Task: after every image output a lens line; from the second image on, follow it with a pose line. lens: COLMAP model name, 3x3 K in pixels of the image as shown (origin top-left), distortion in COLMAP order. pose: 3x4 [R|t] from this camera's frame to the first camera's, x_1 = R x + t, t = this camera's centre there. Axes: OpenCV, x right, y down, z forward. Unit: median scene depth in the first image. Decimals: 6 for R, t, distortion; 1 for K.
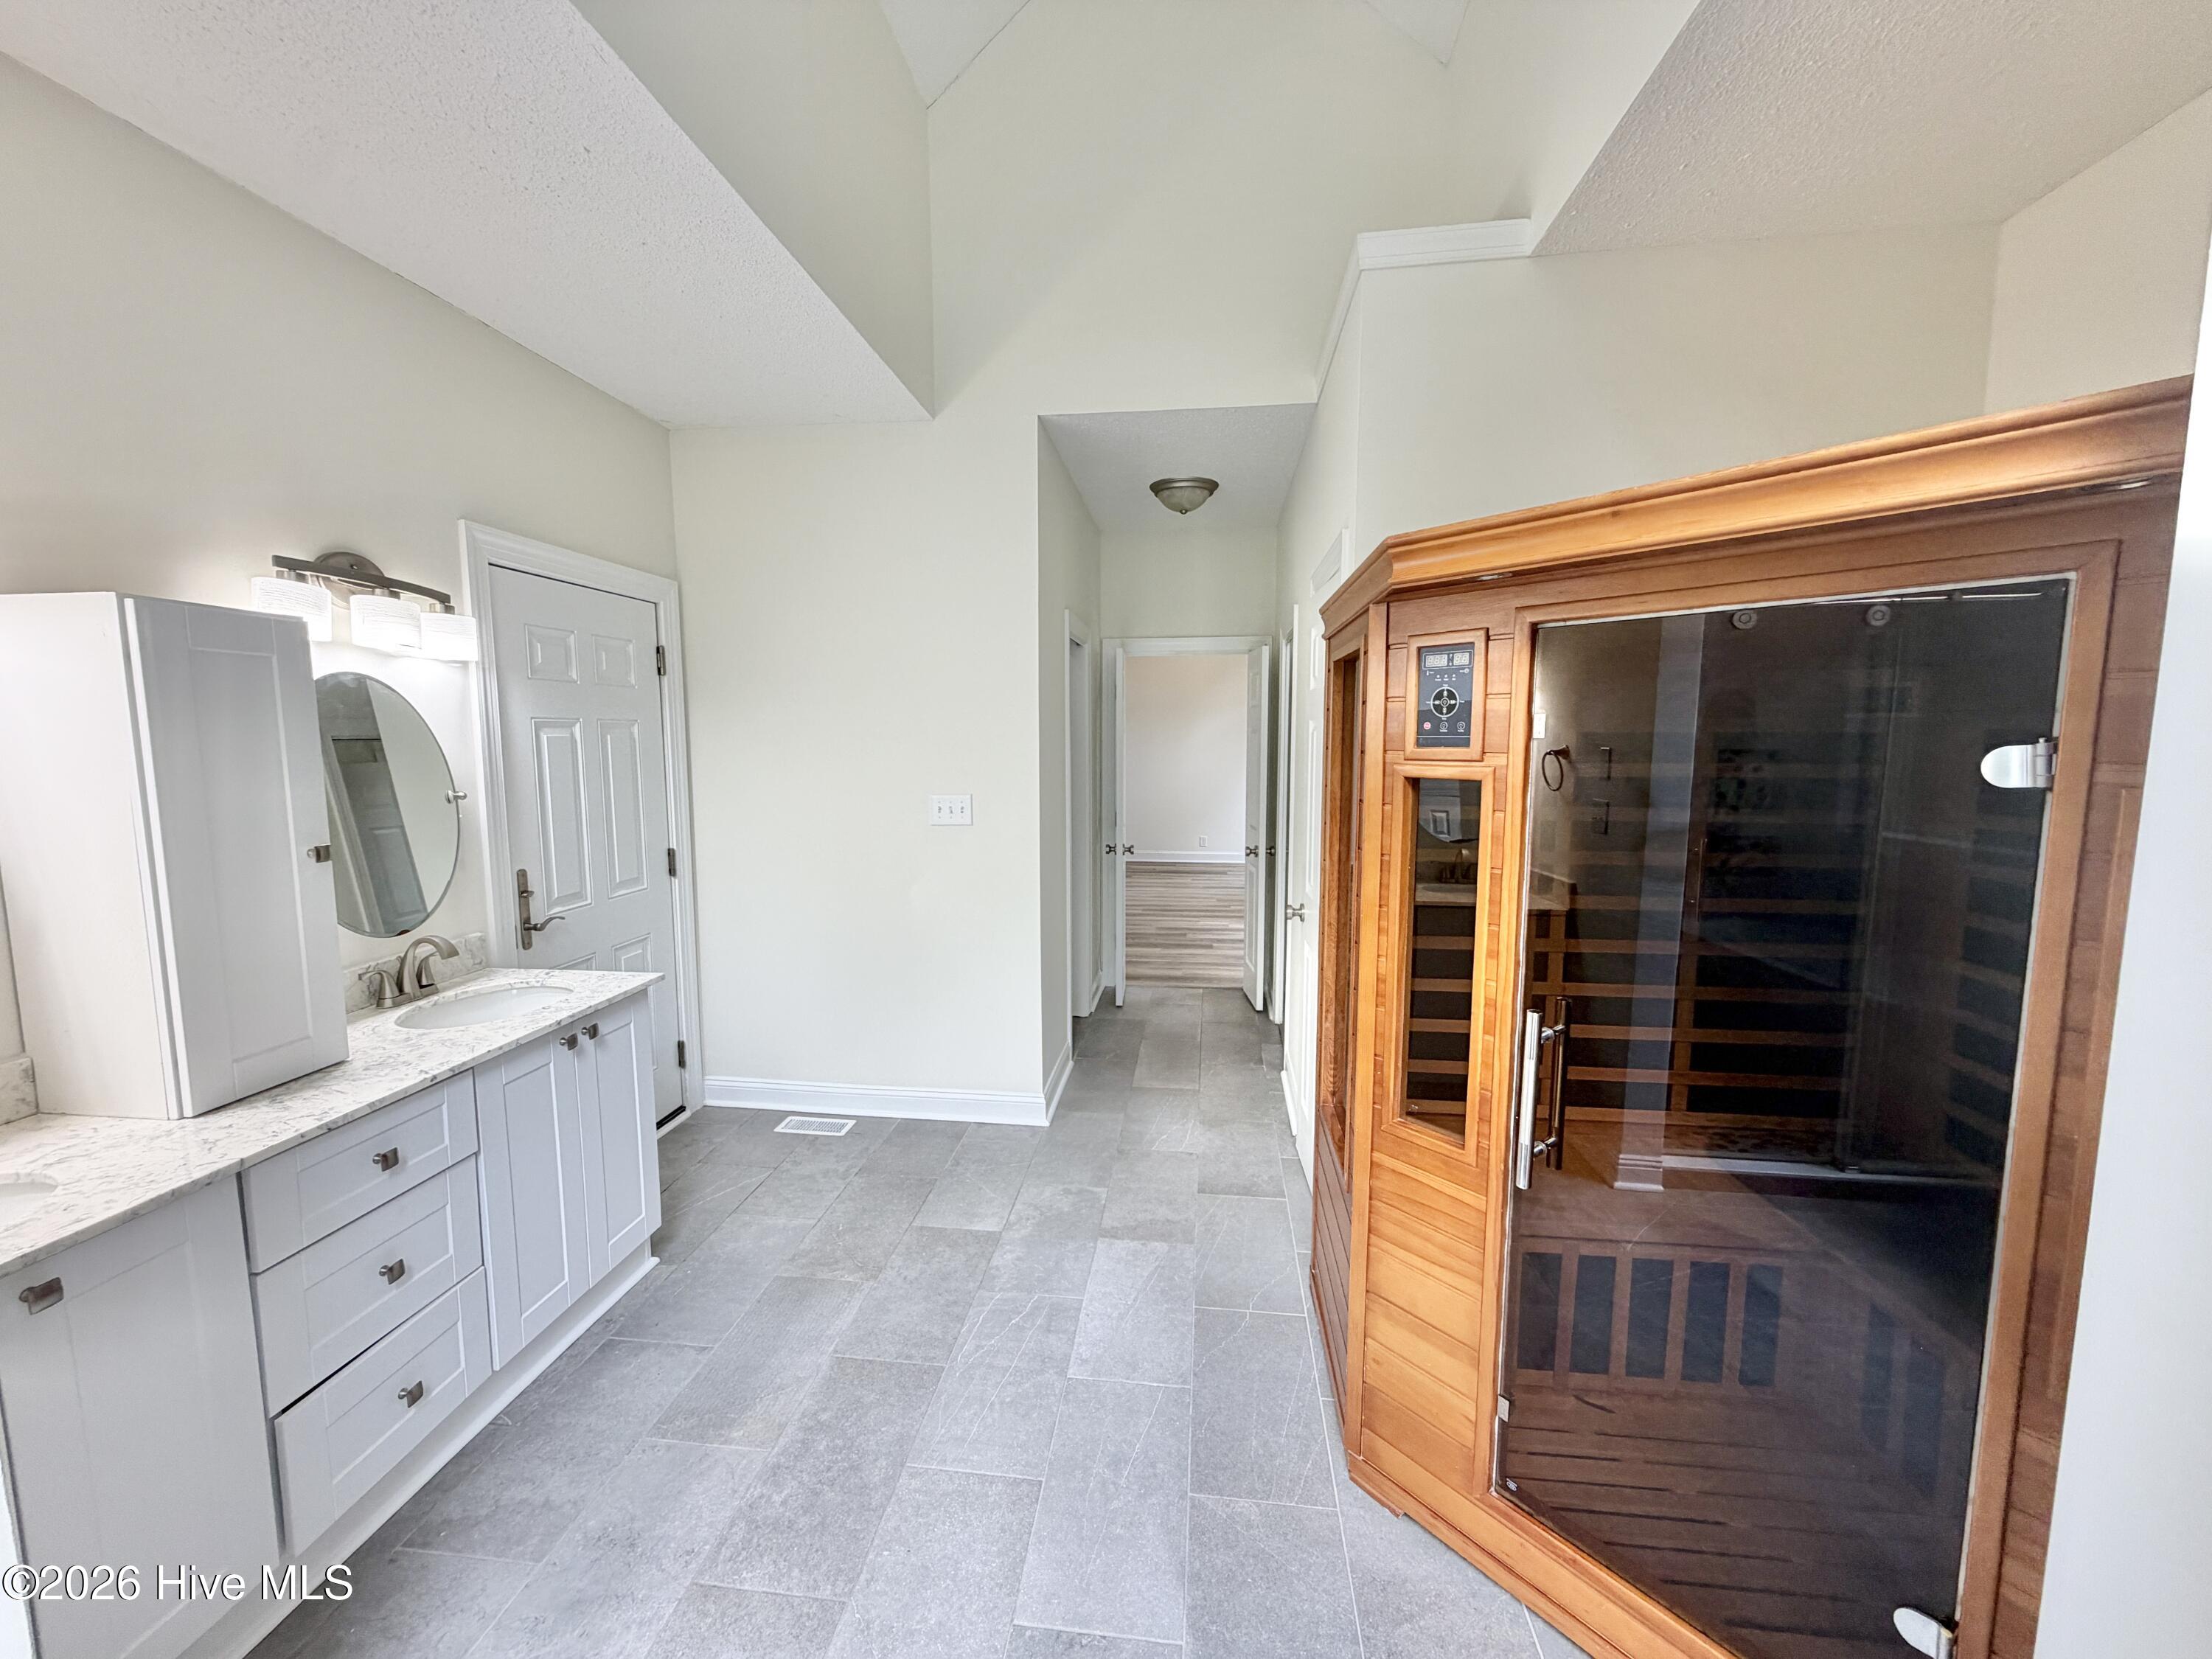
lens RADIAL K [[880.7, 0, 1099.8], [0, 880.7, 831.6], [0, 0, 1]] dist [0.000522, -0.000127]
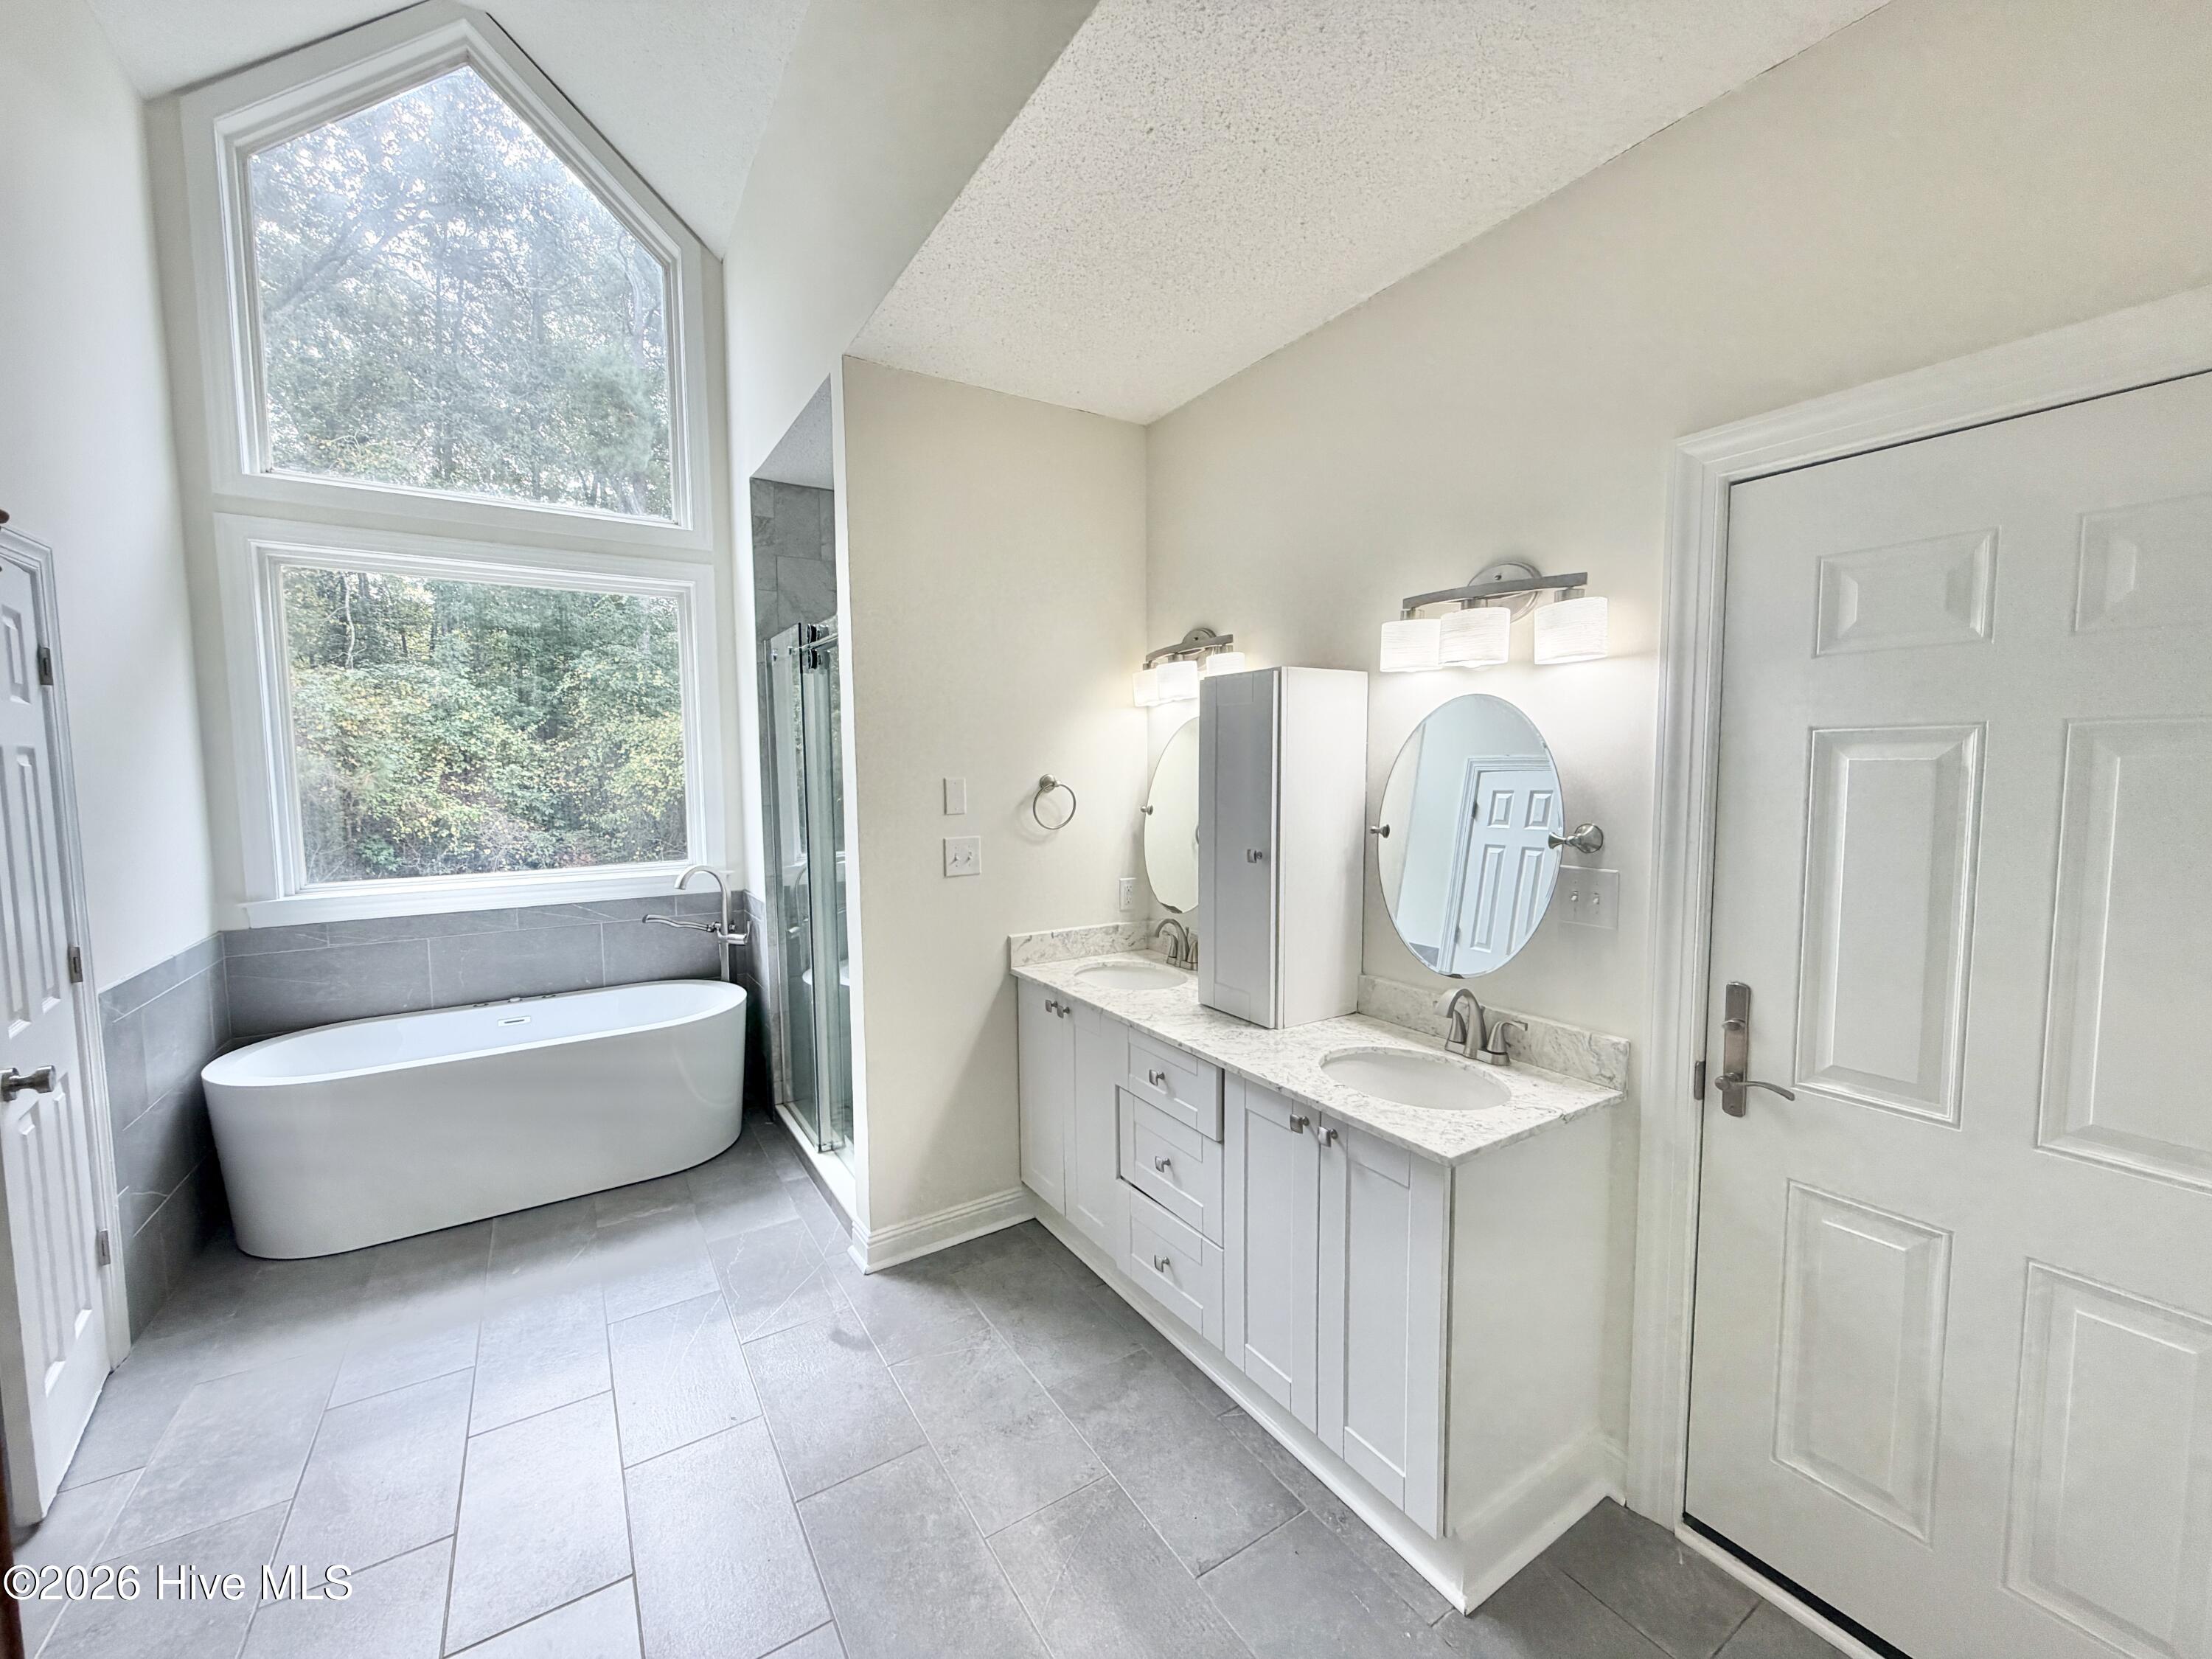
lens RADIAL K [[880.7, 0, 1099.8], [0, 880.7, 831.6], [0, 0, 1]] dist [0.000522, -0.000127]
pose [[-0.775626, 0.048382, -0.629336, 0.065916], [-0.063905, 0.985915, 0.154554, -0.148953], [0.627949, 0.160094, -0.761610, 1.410626]]
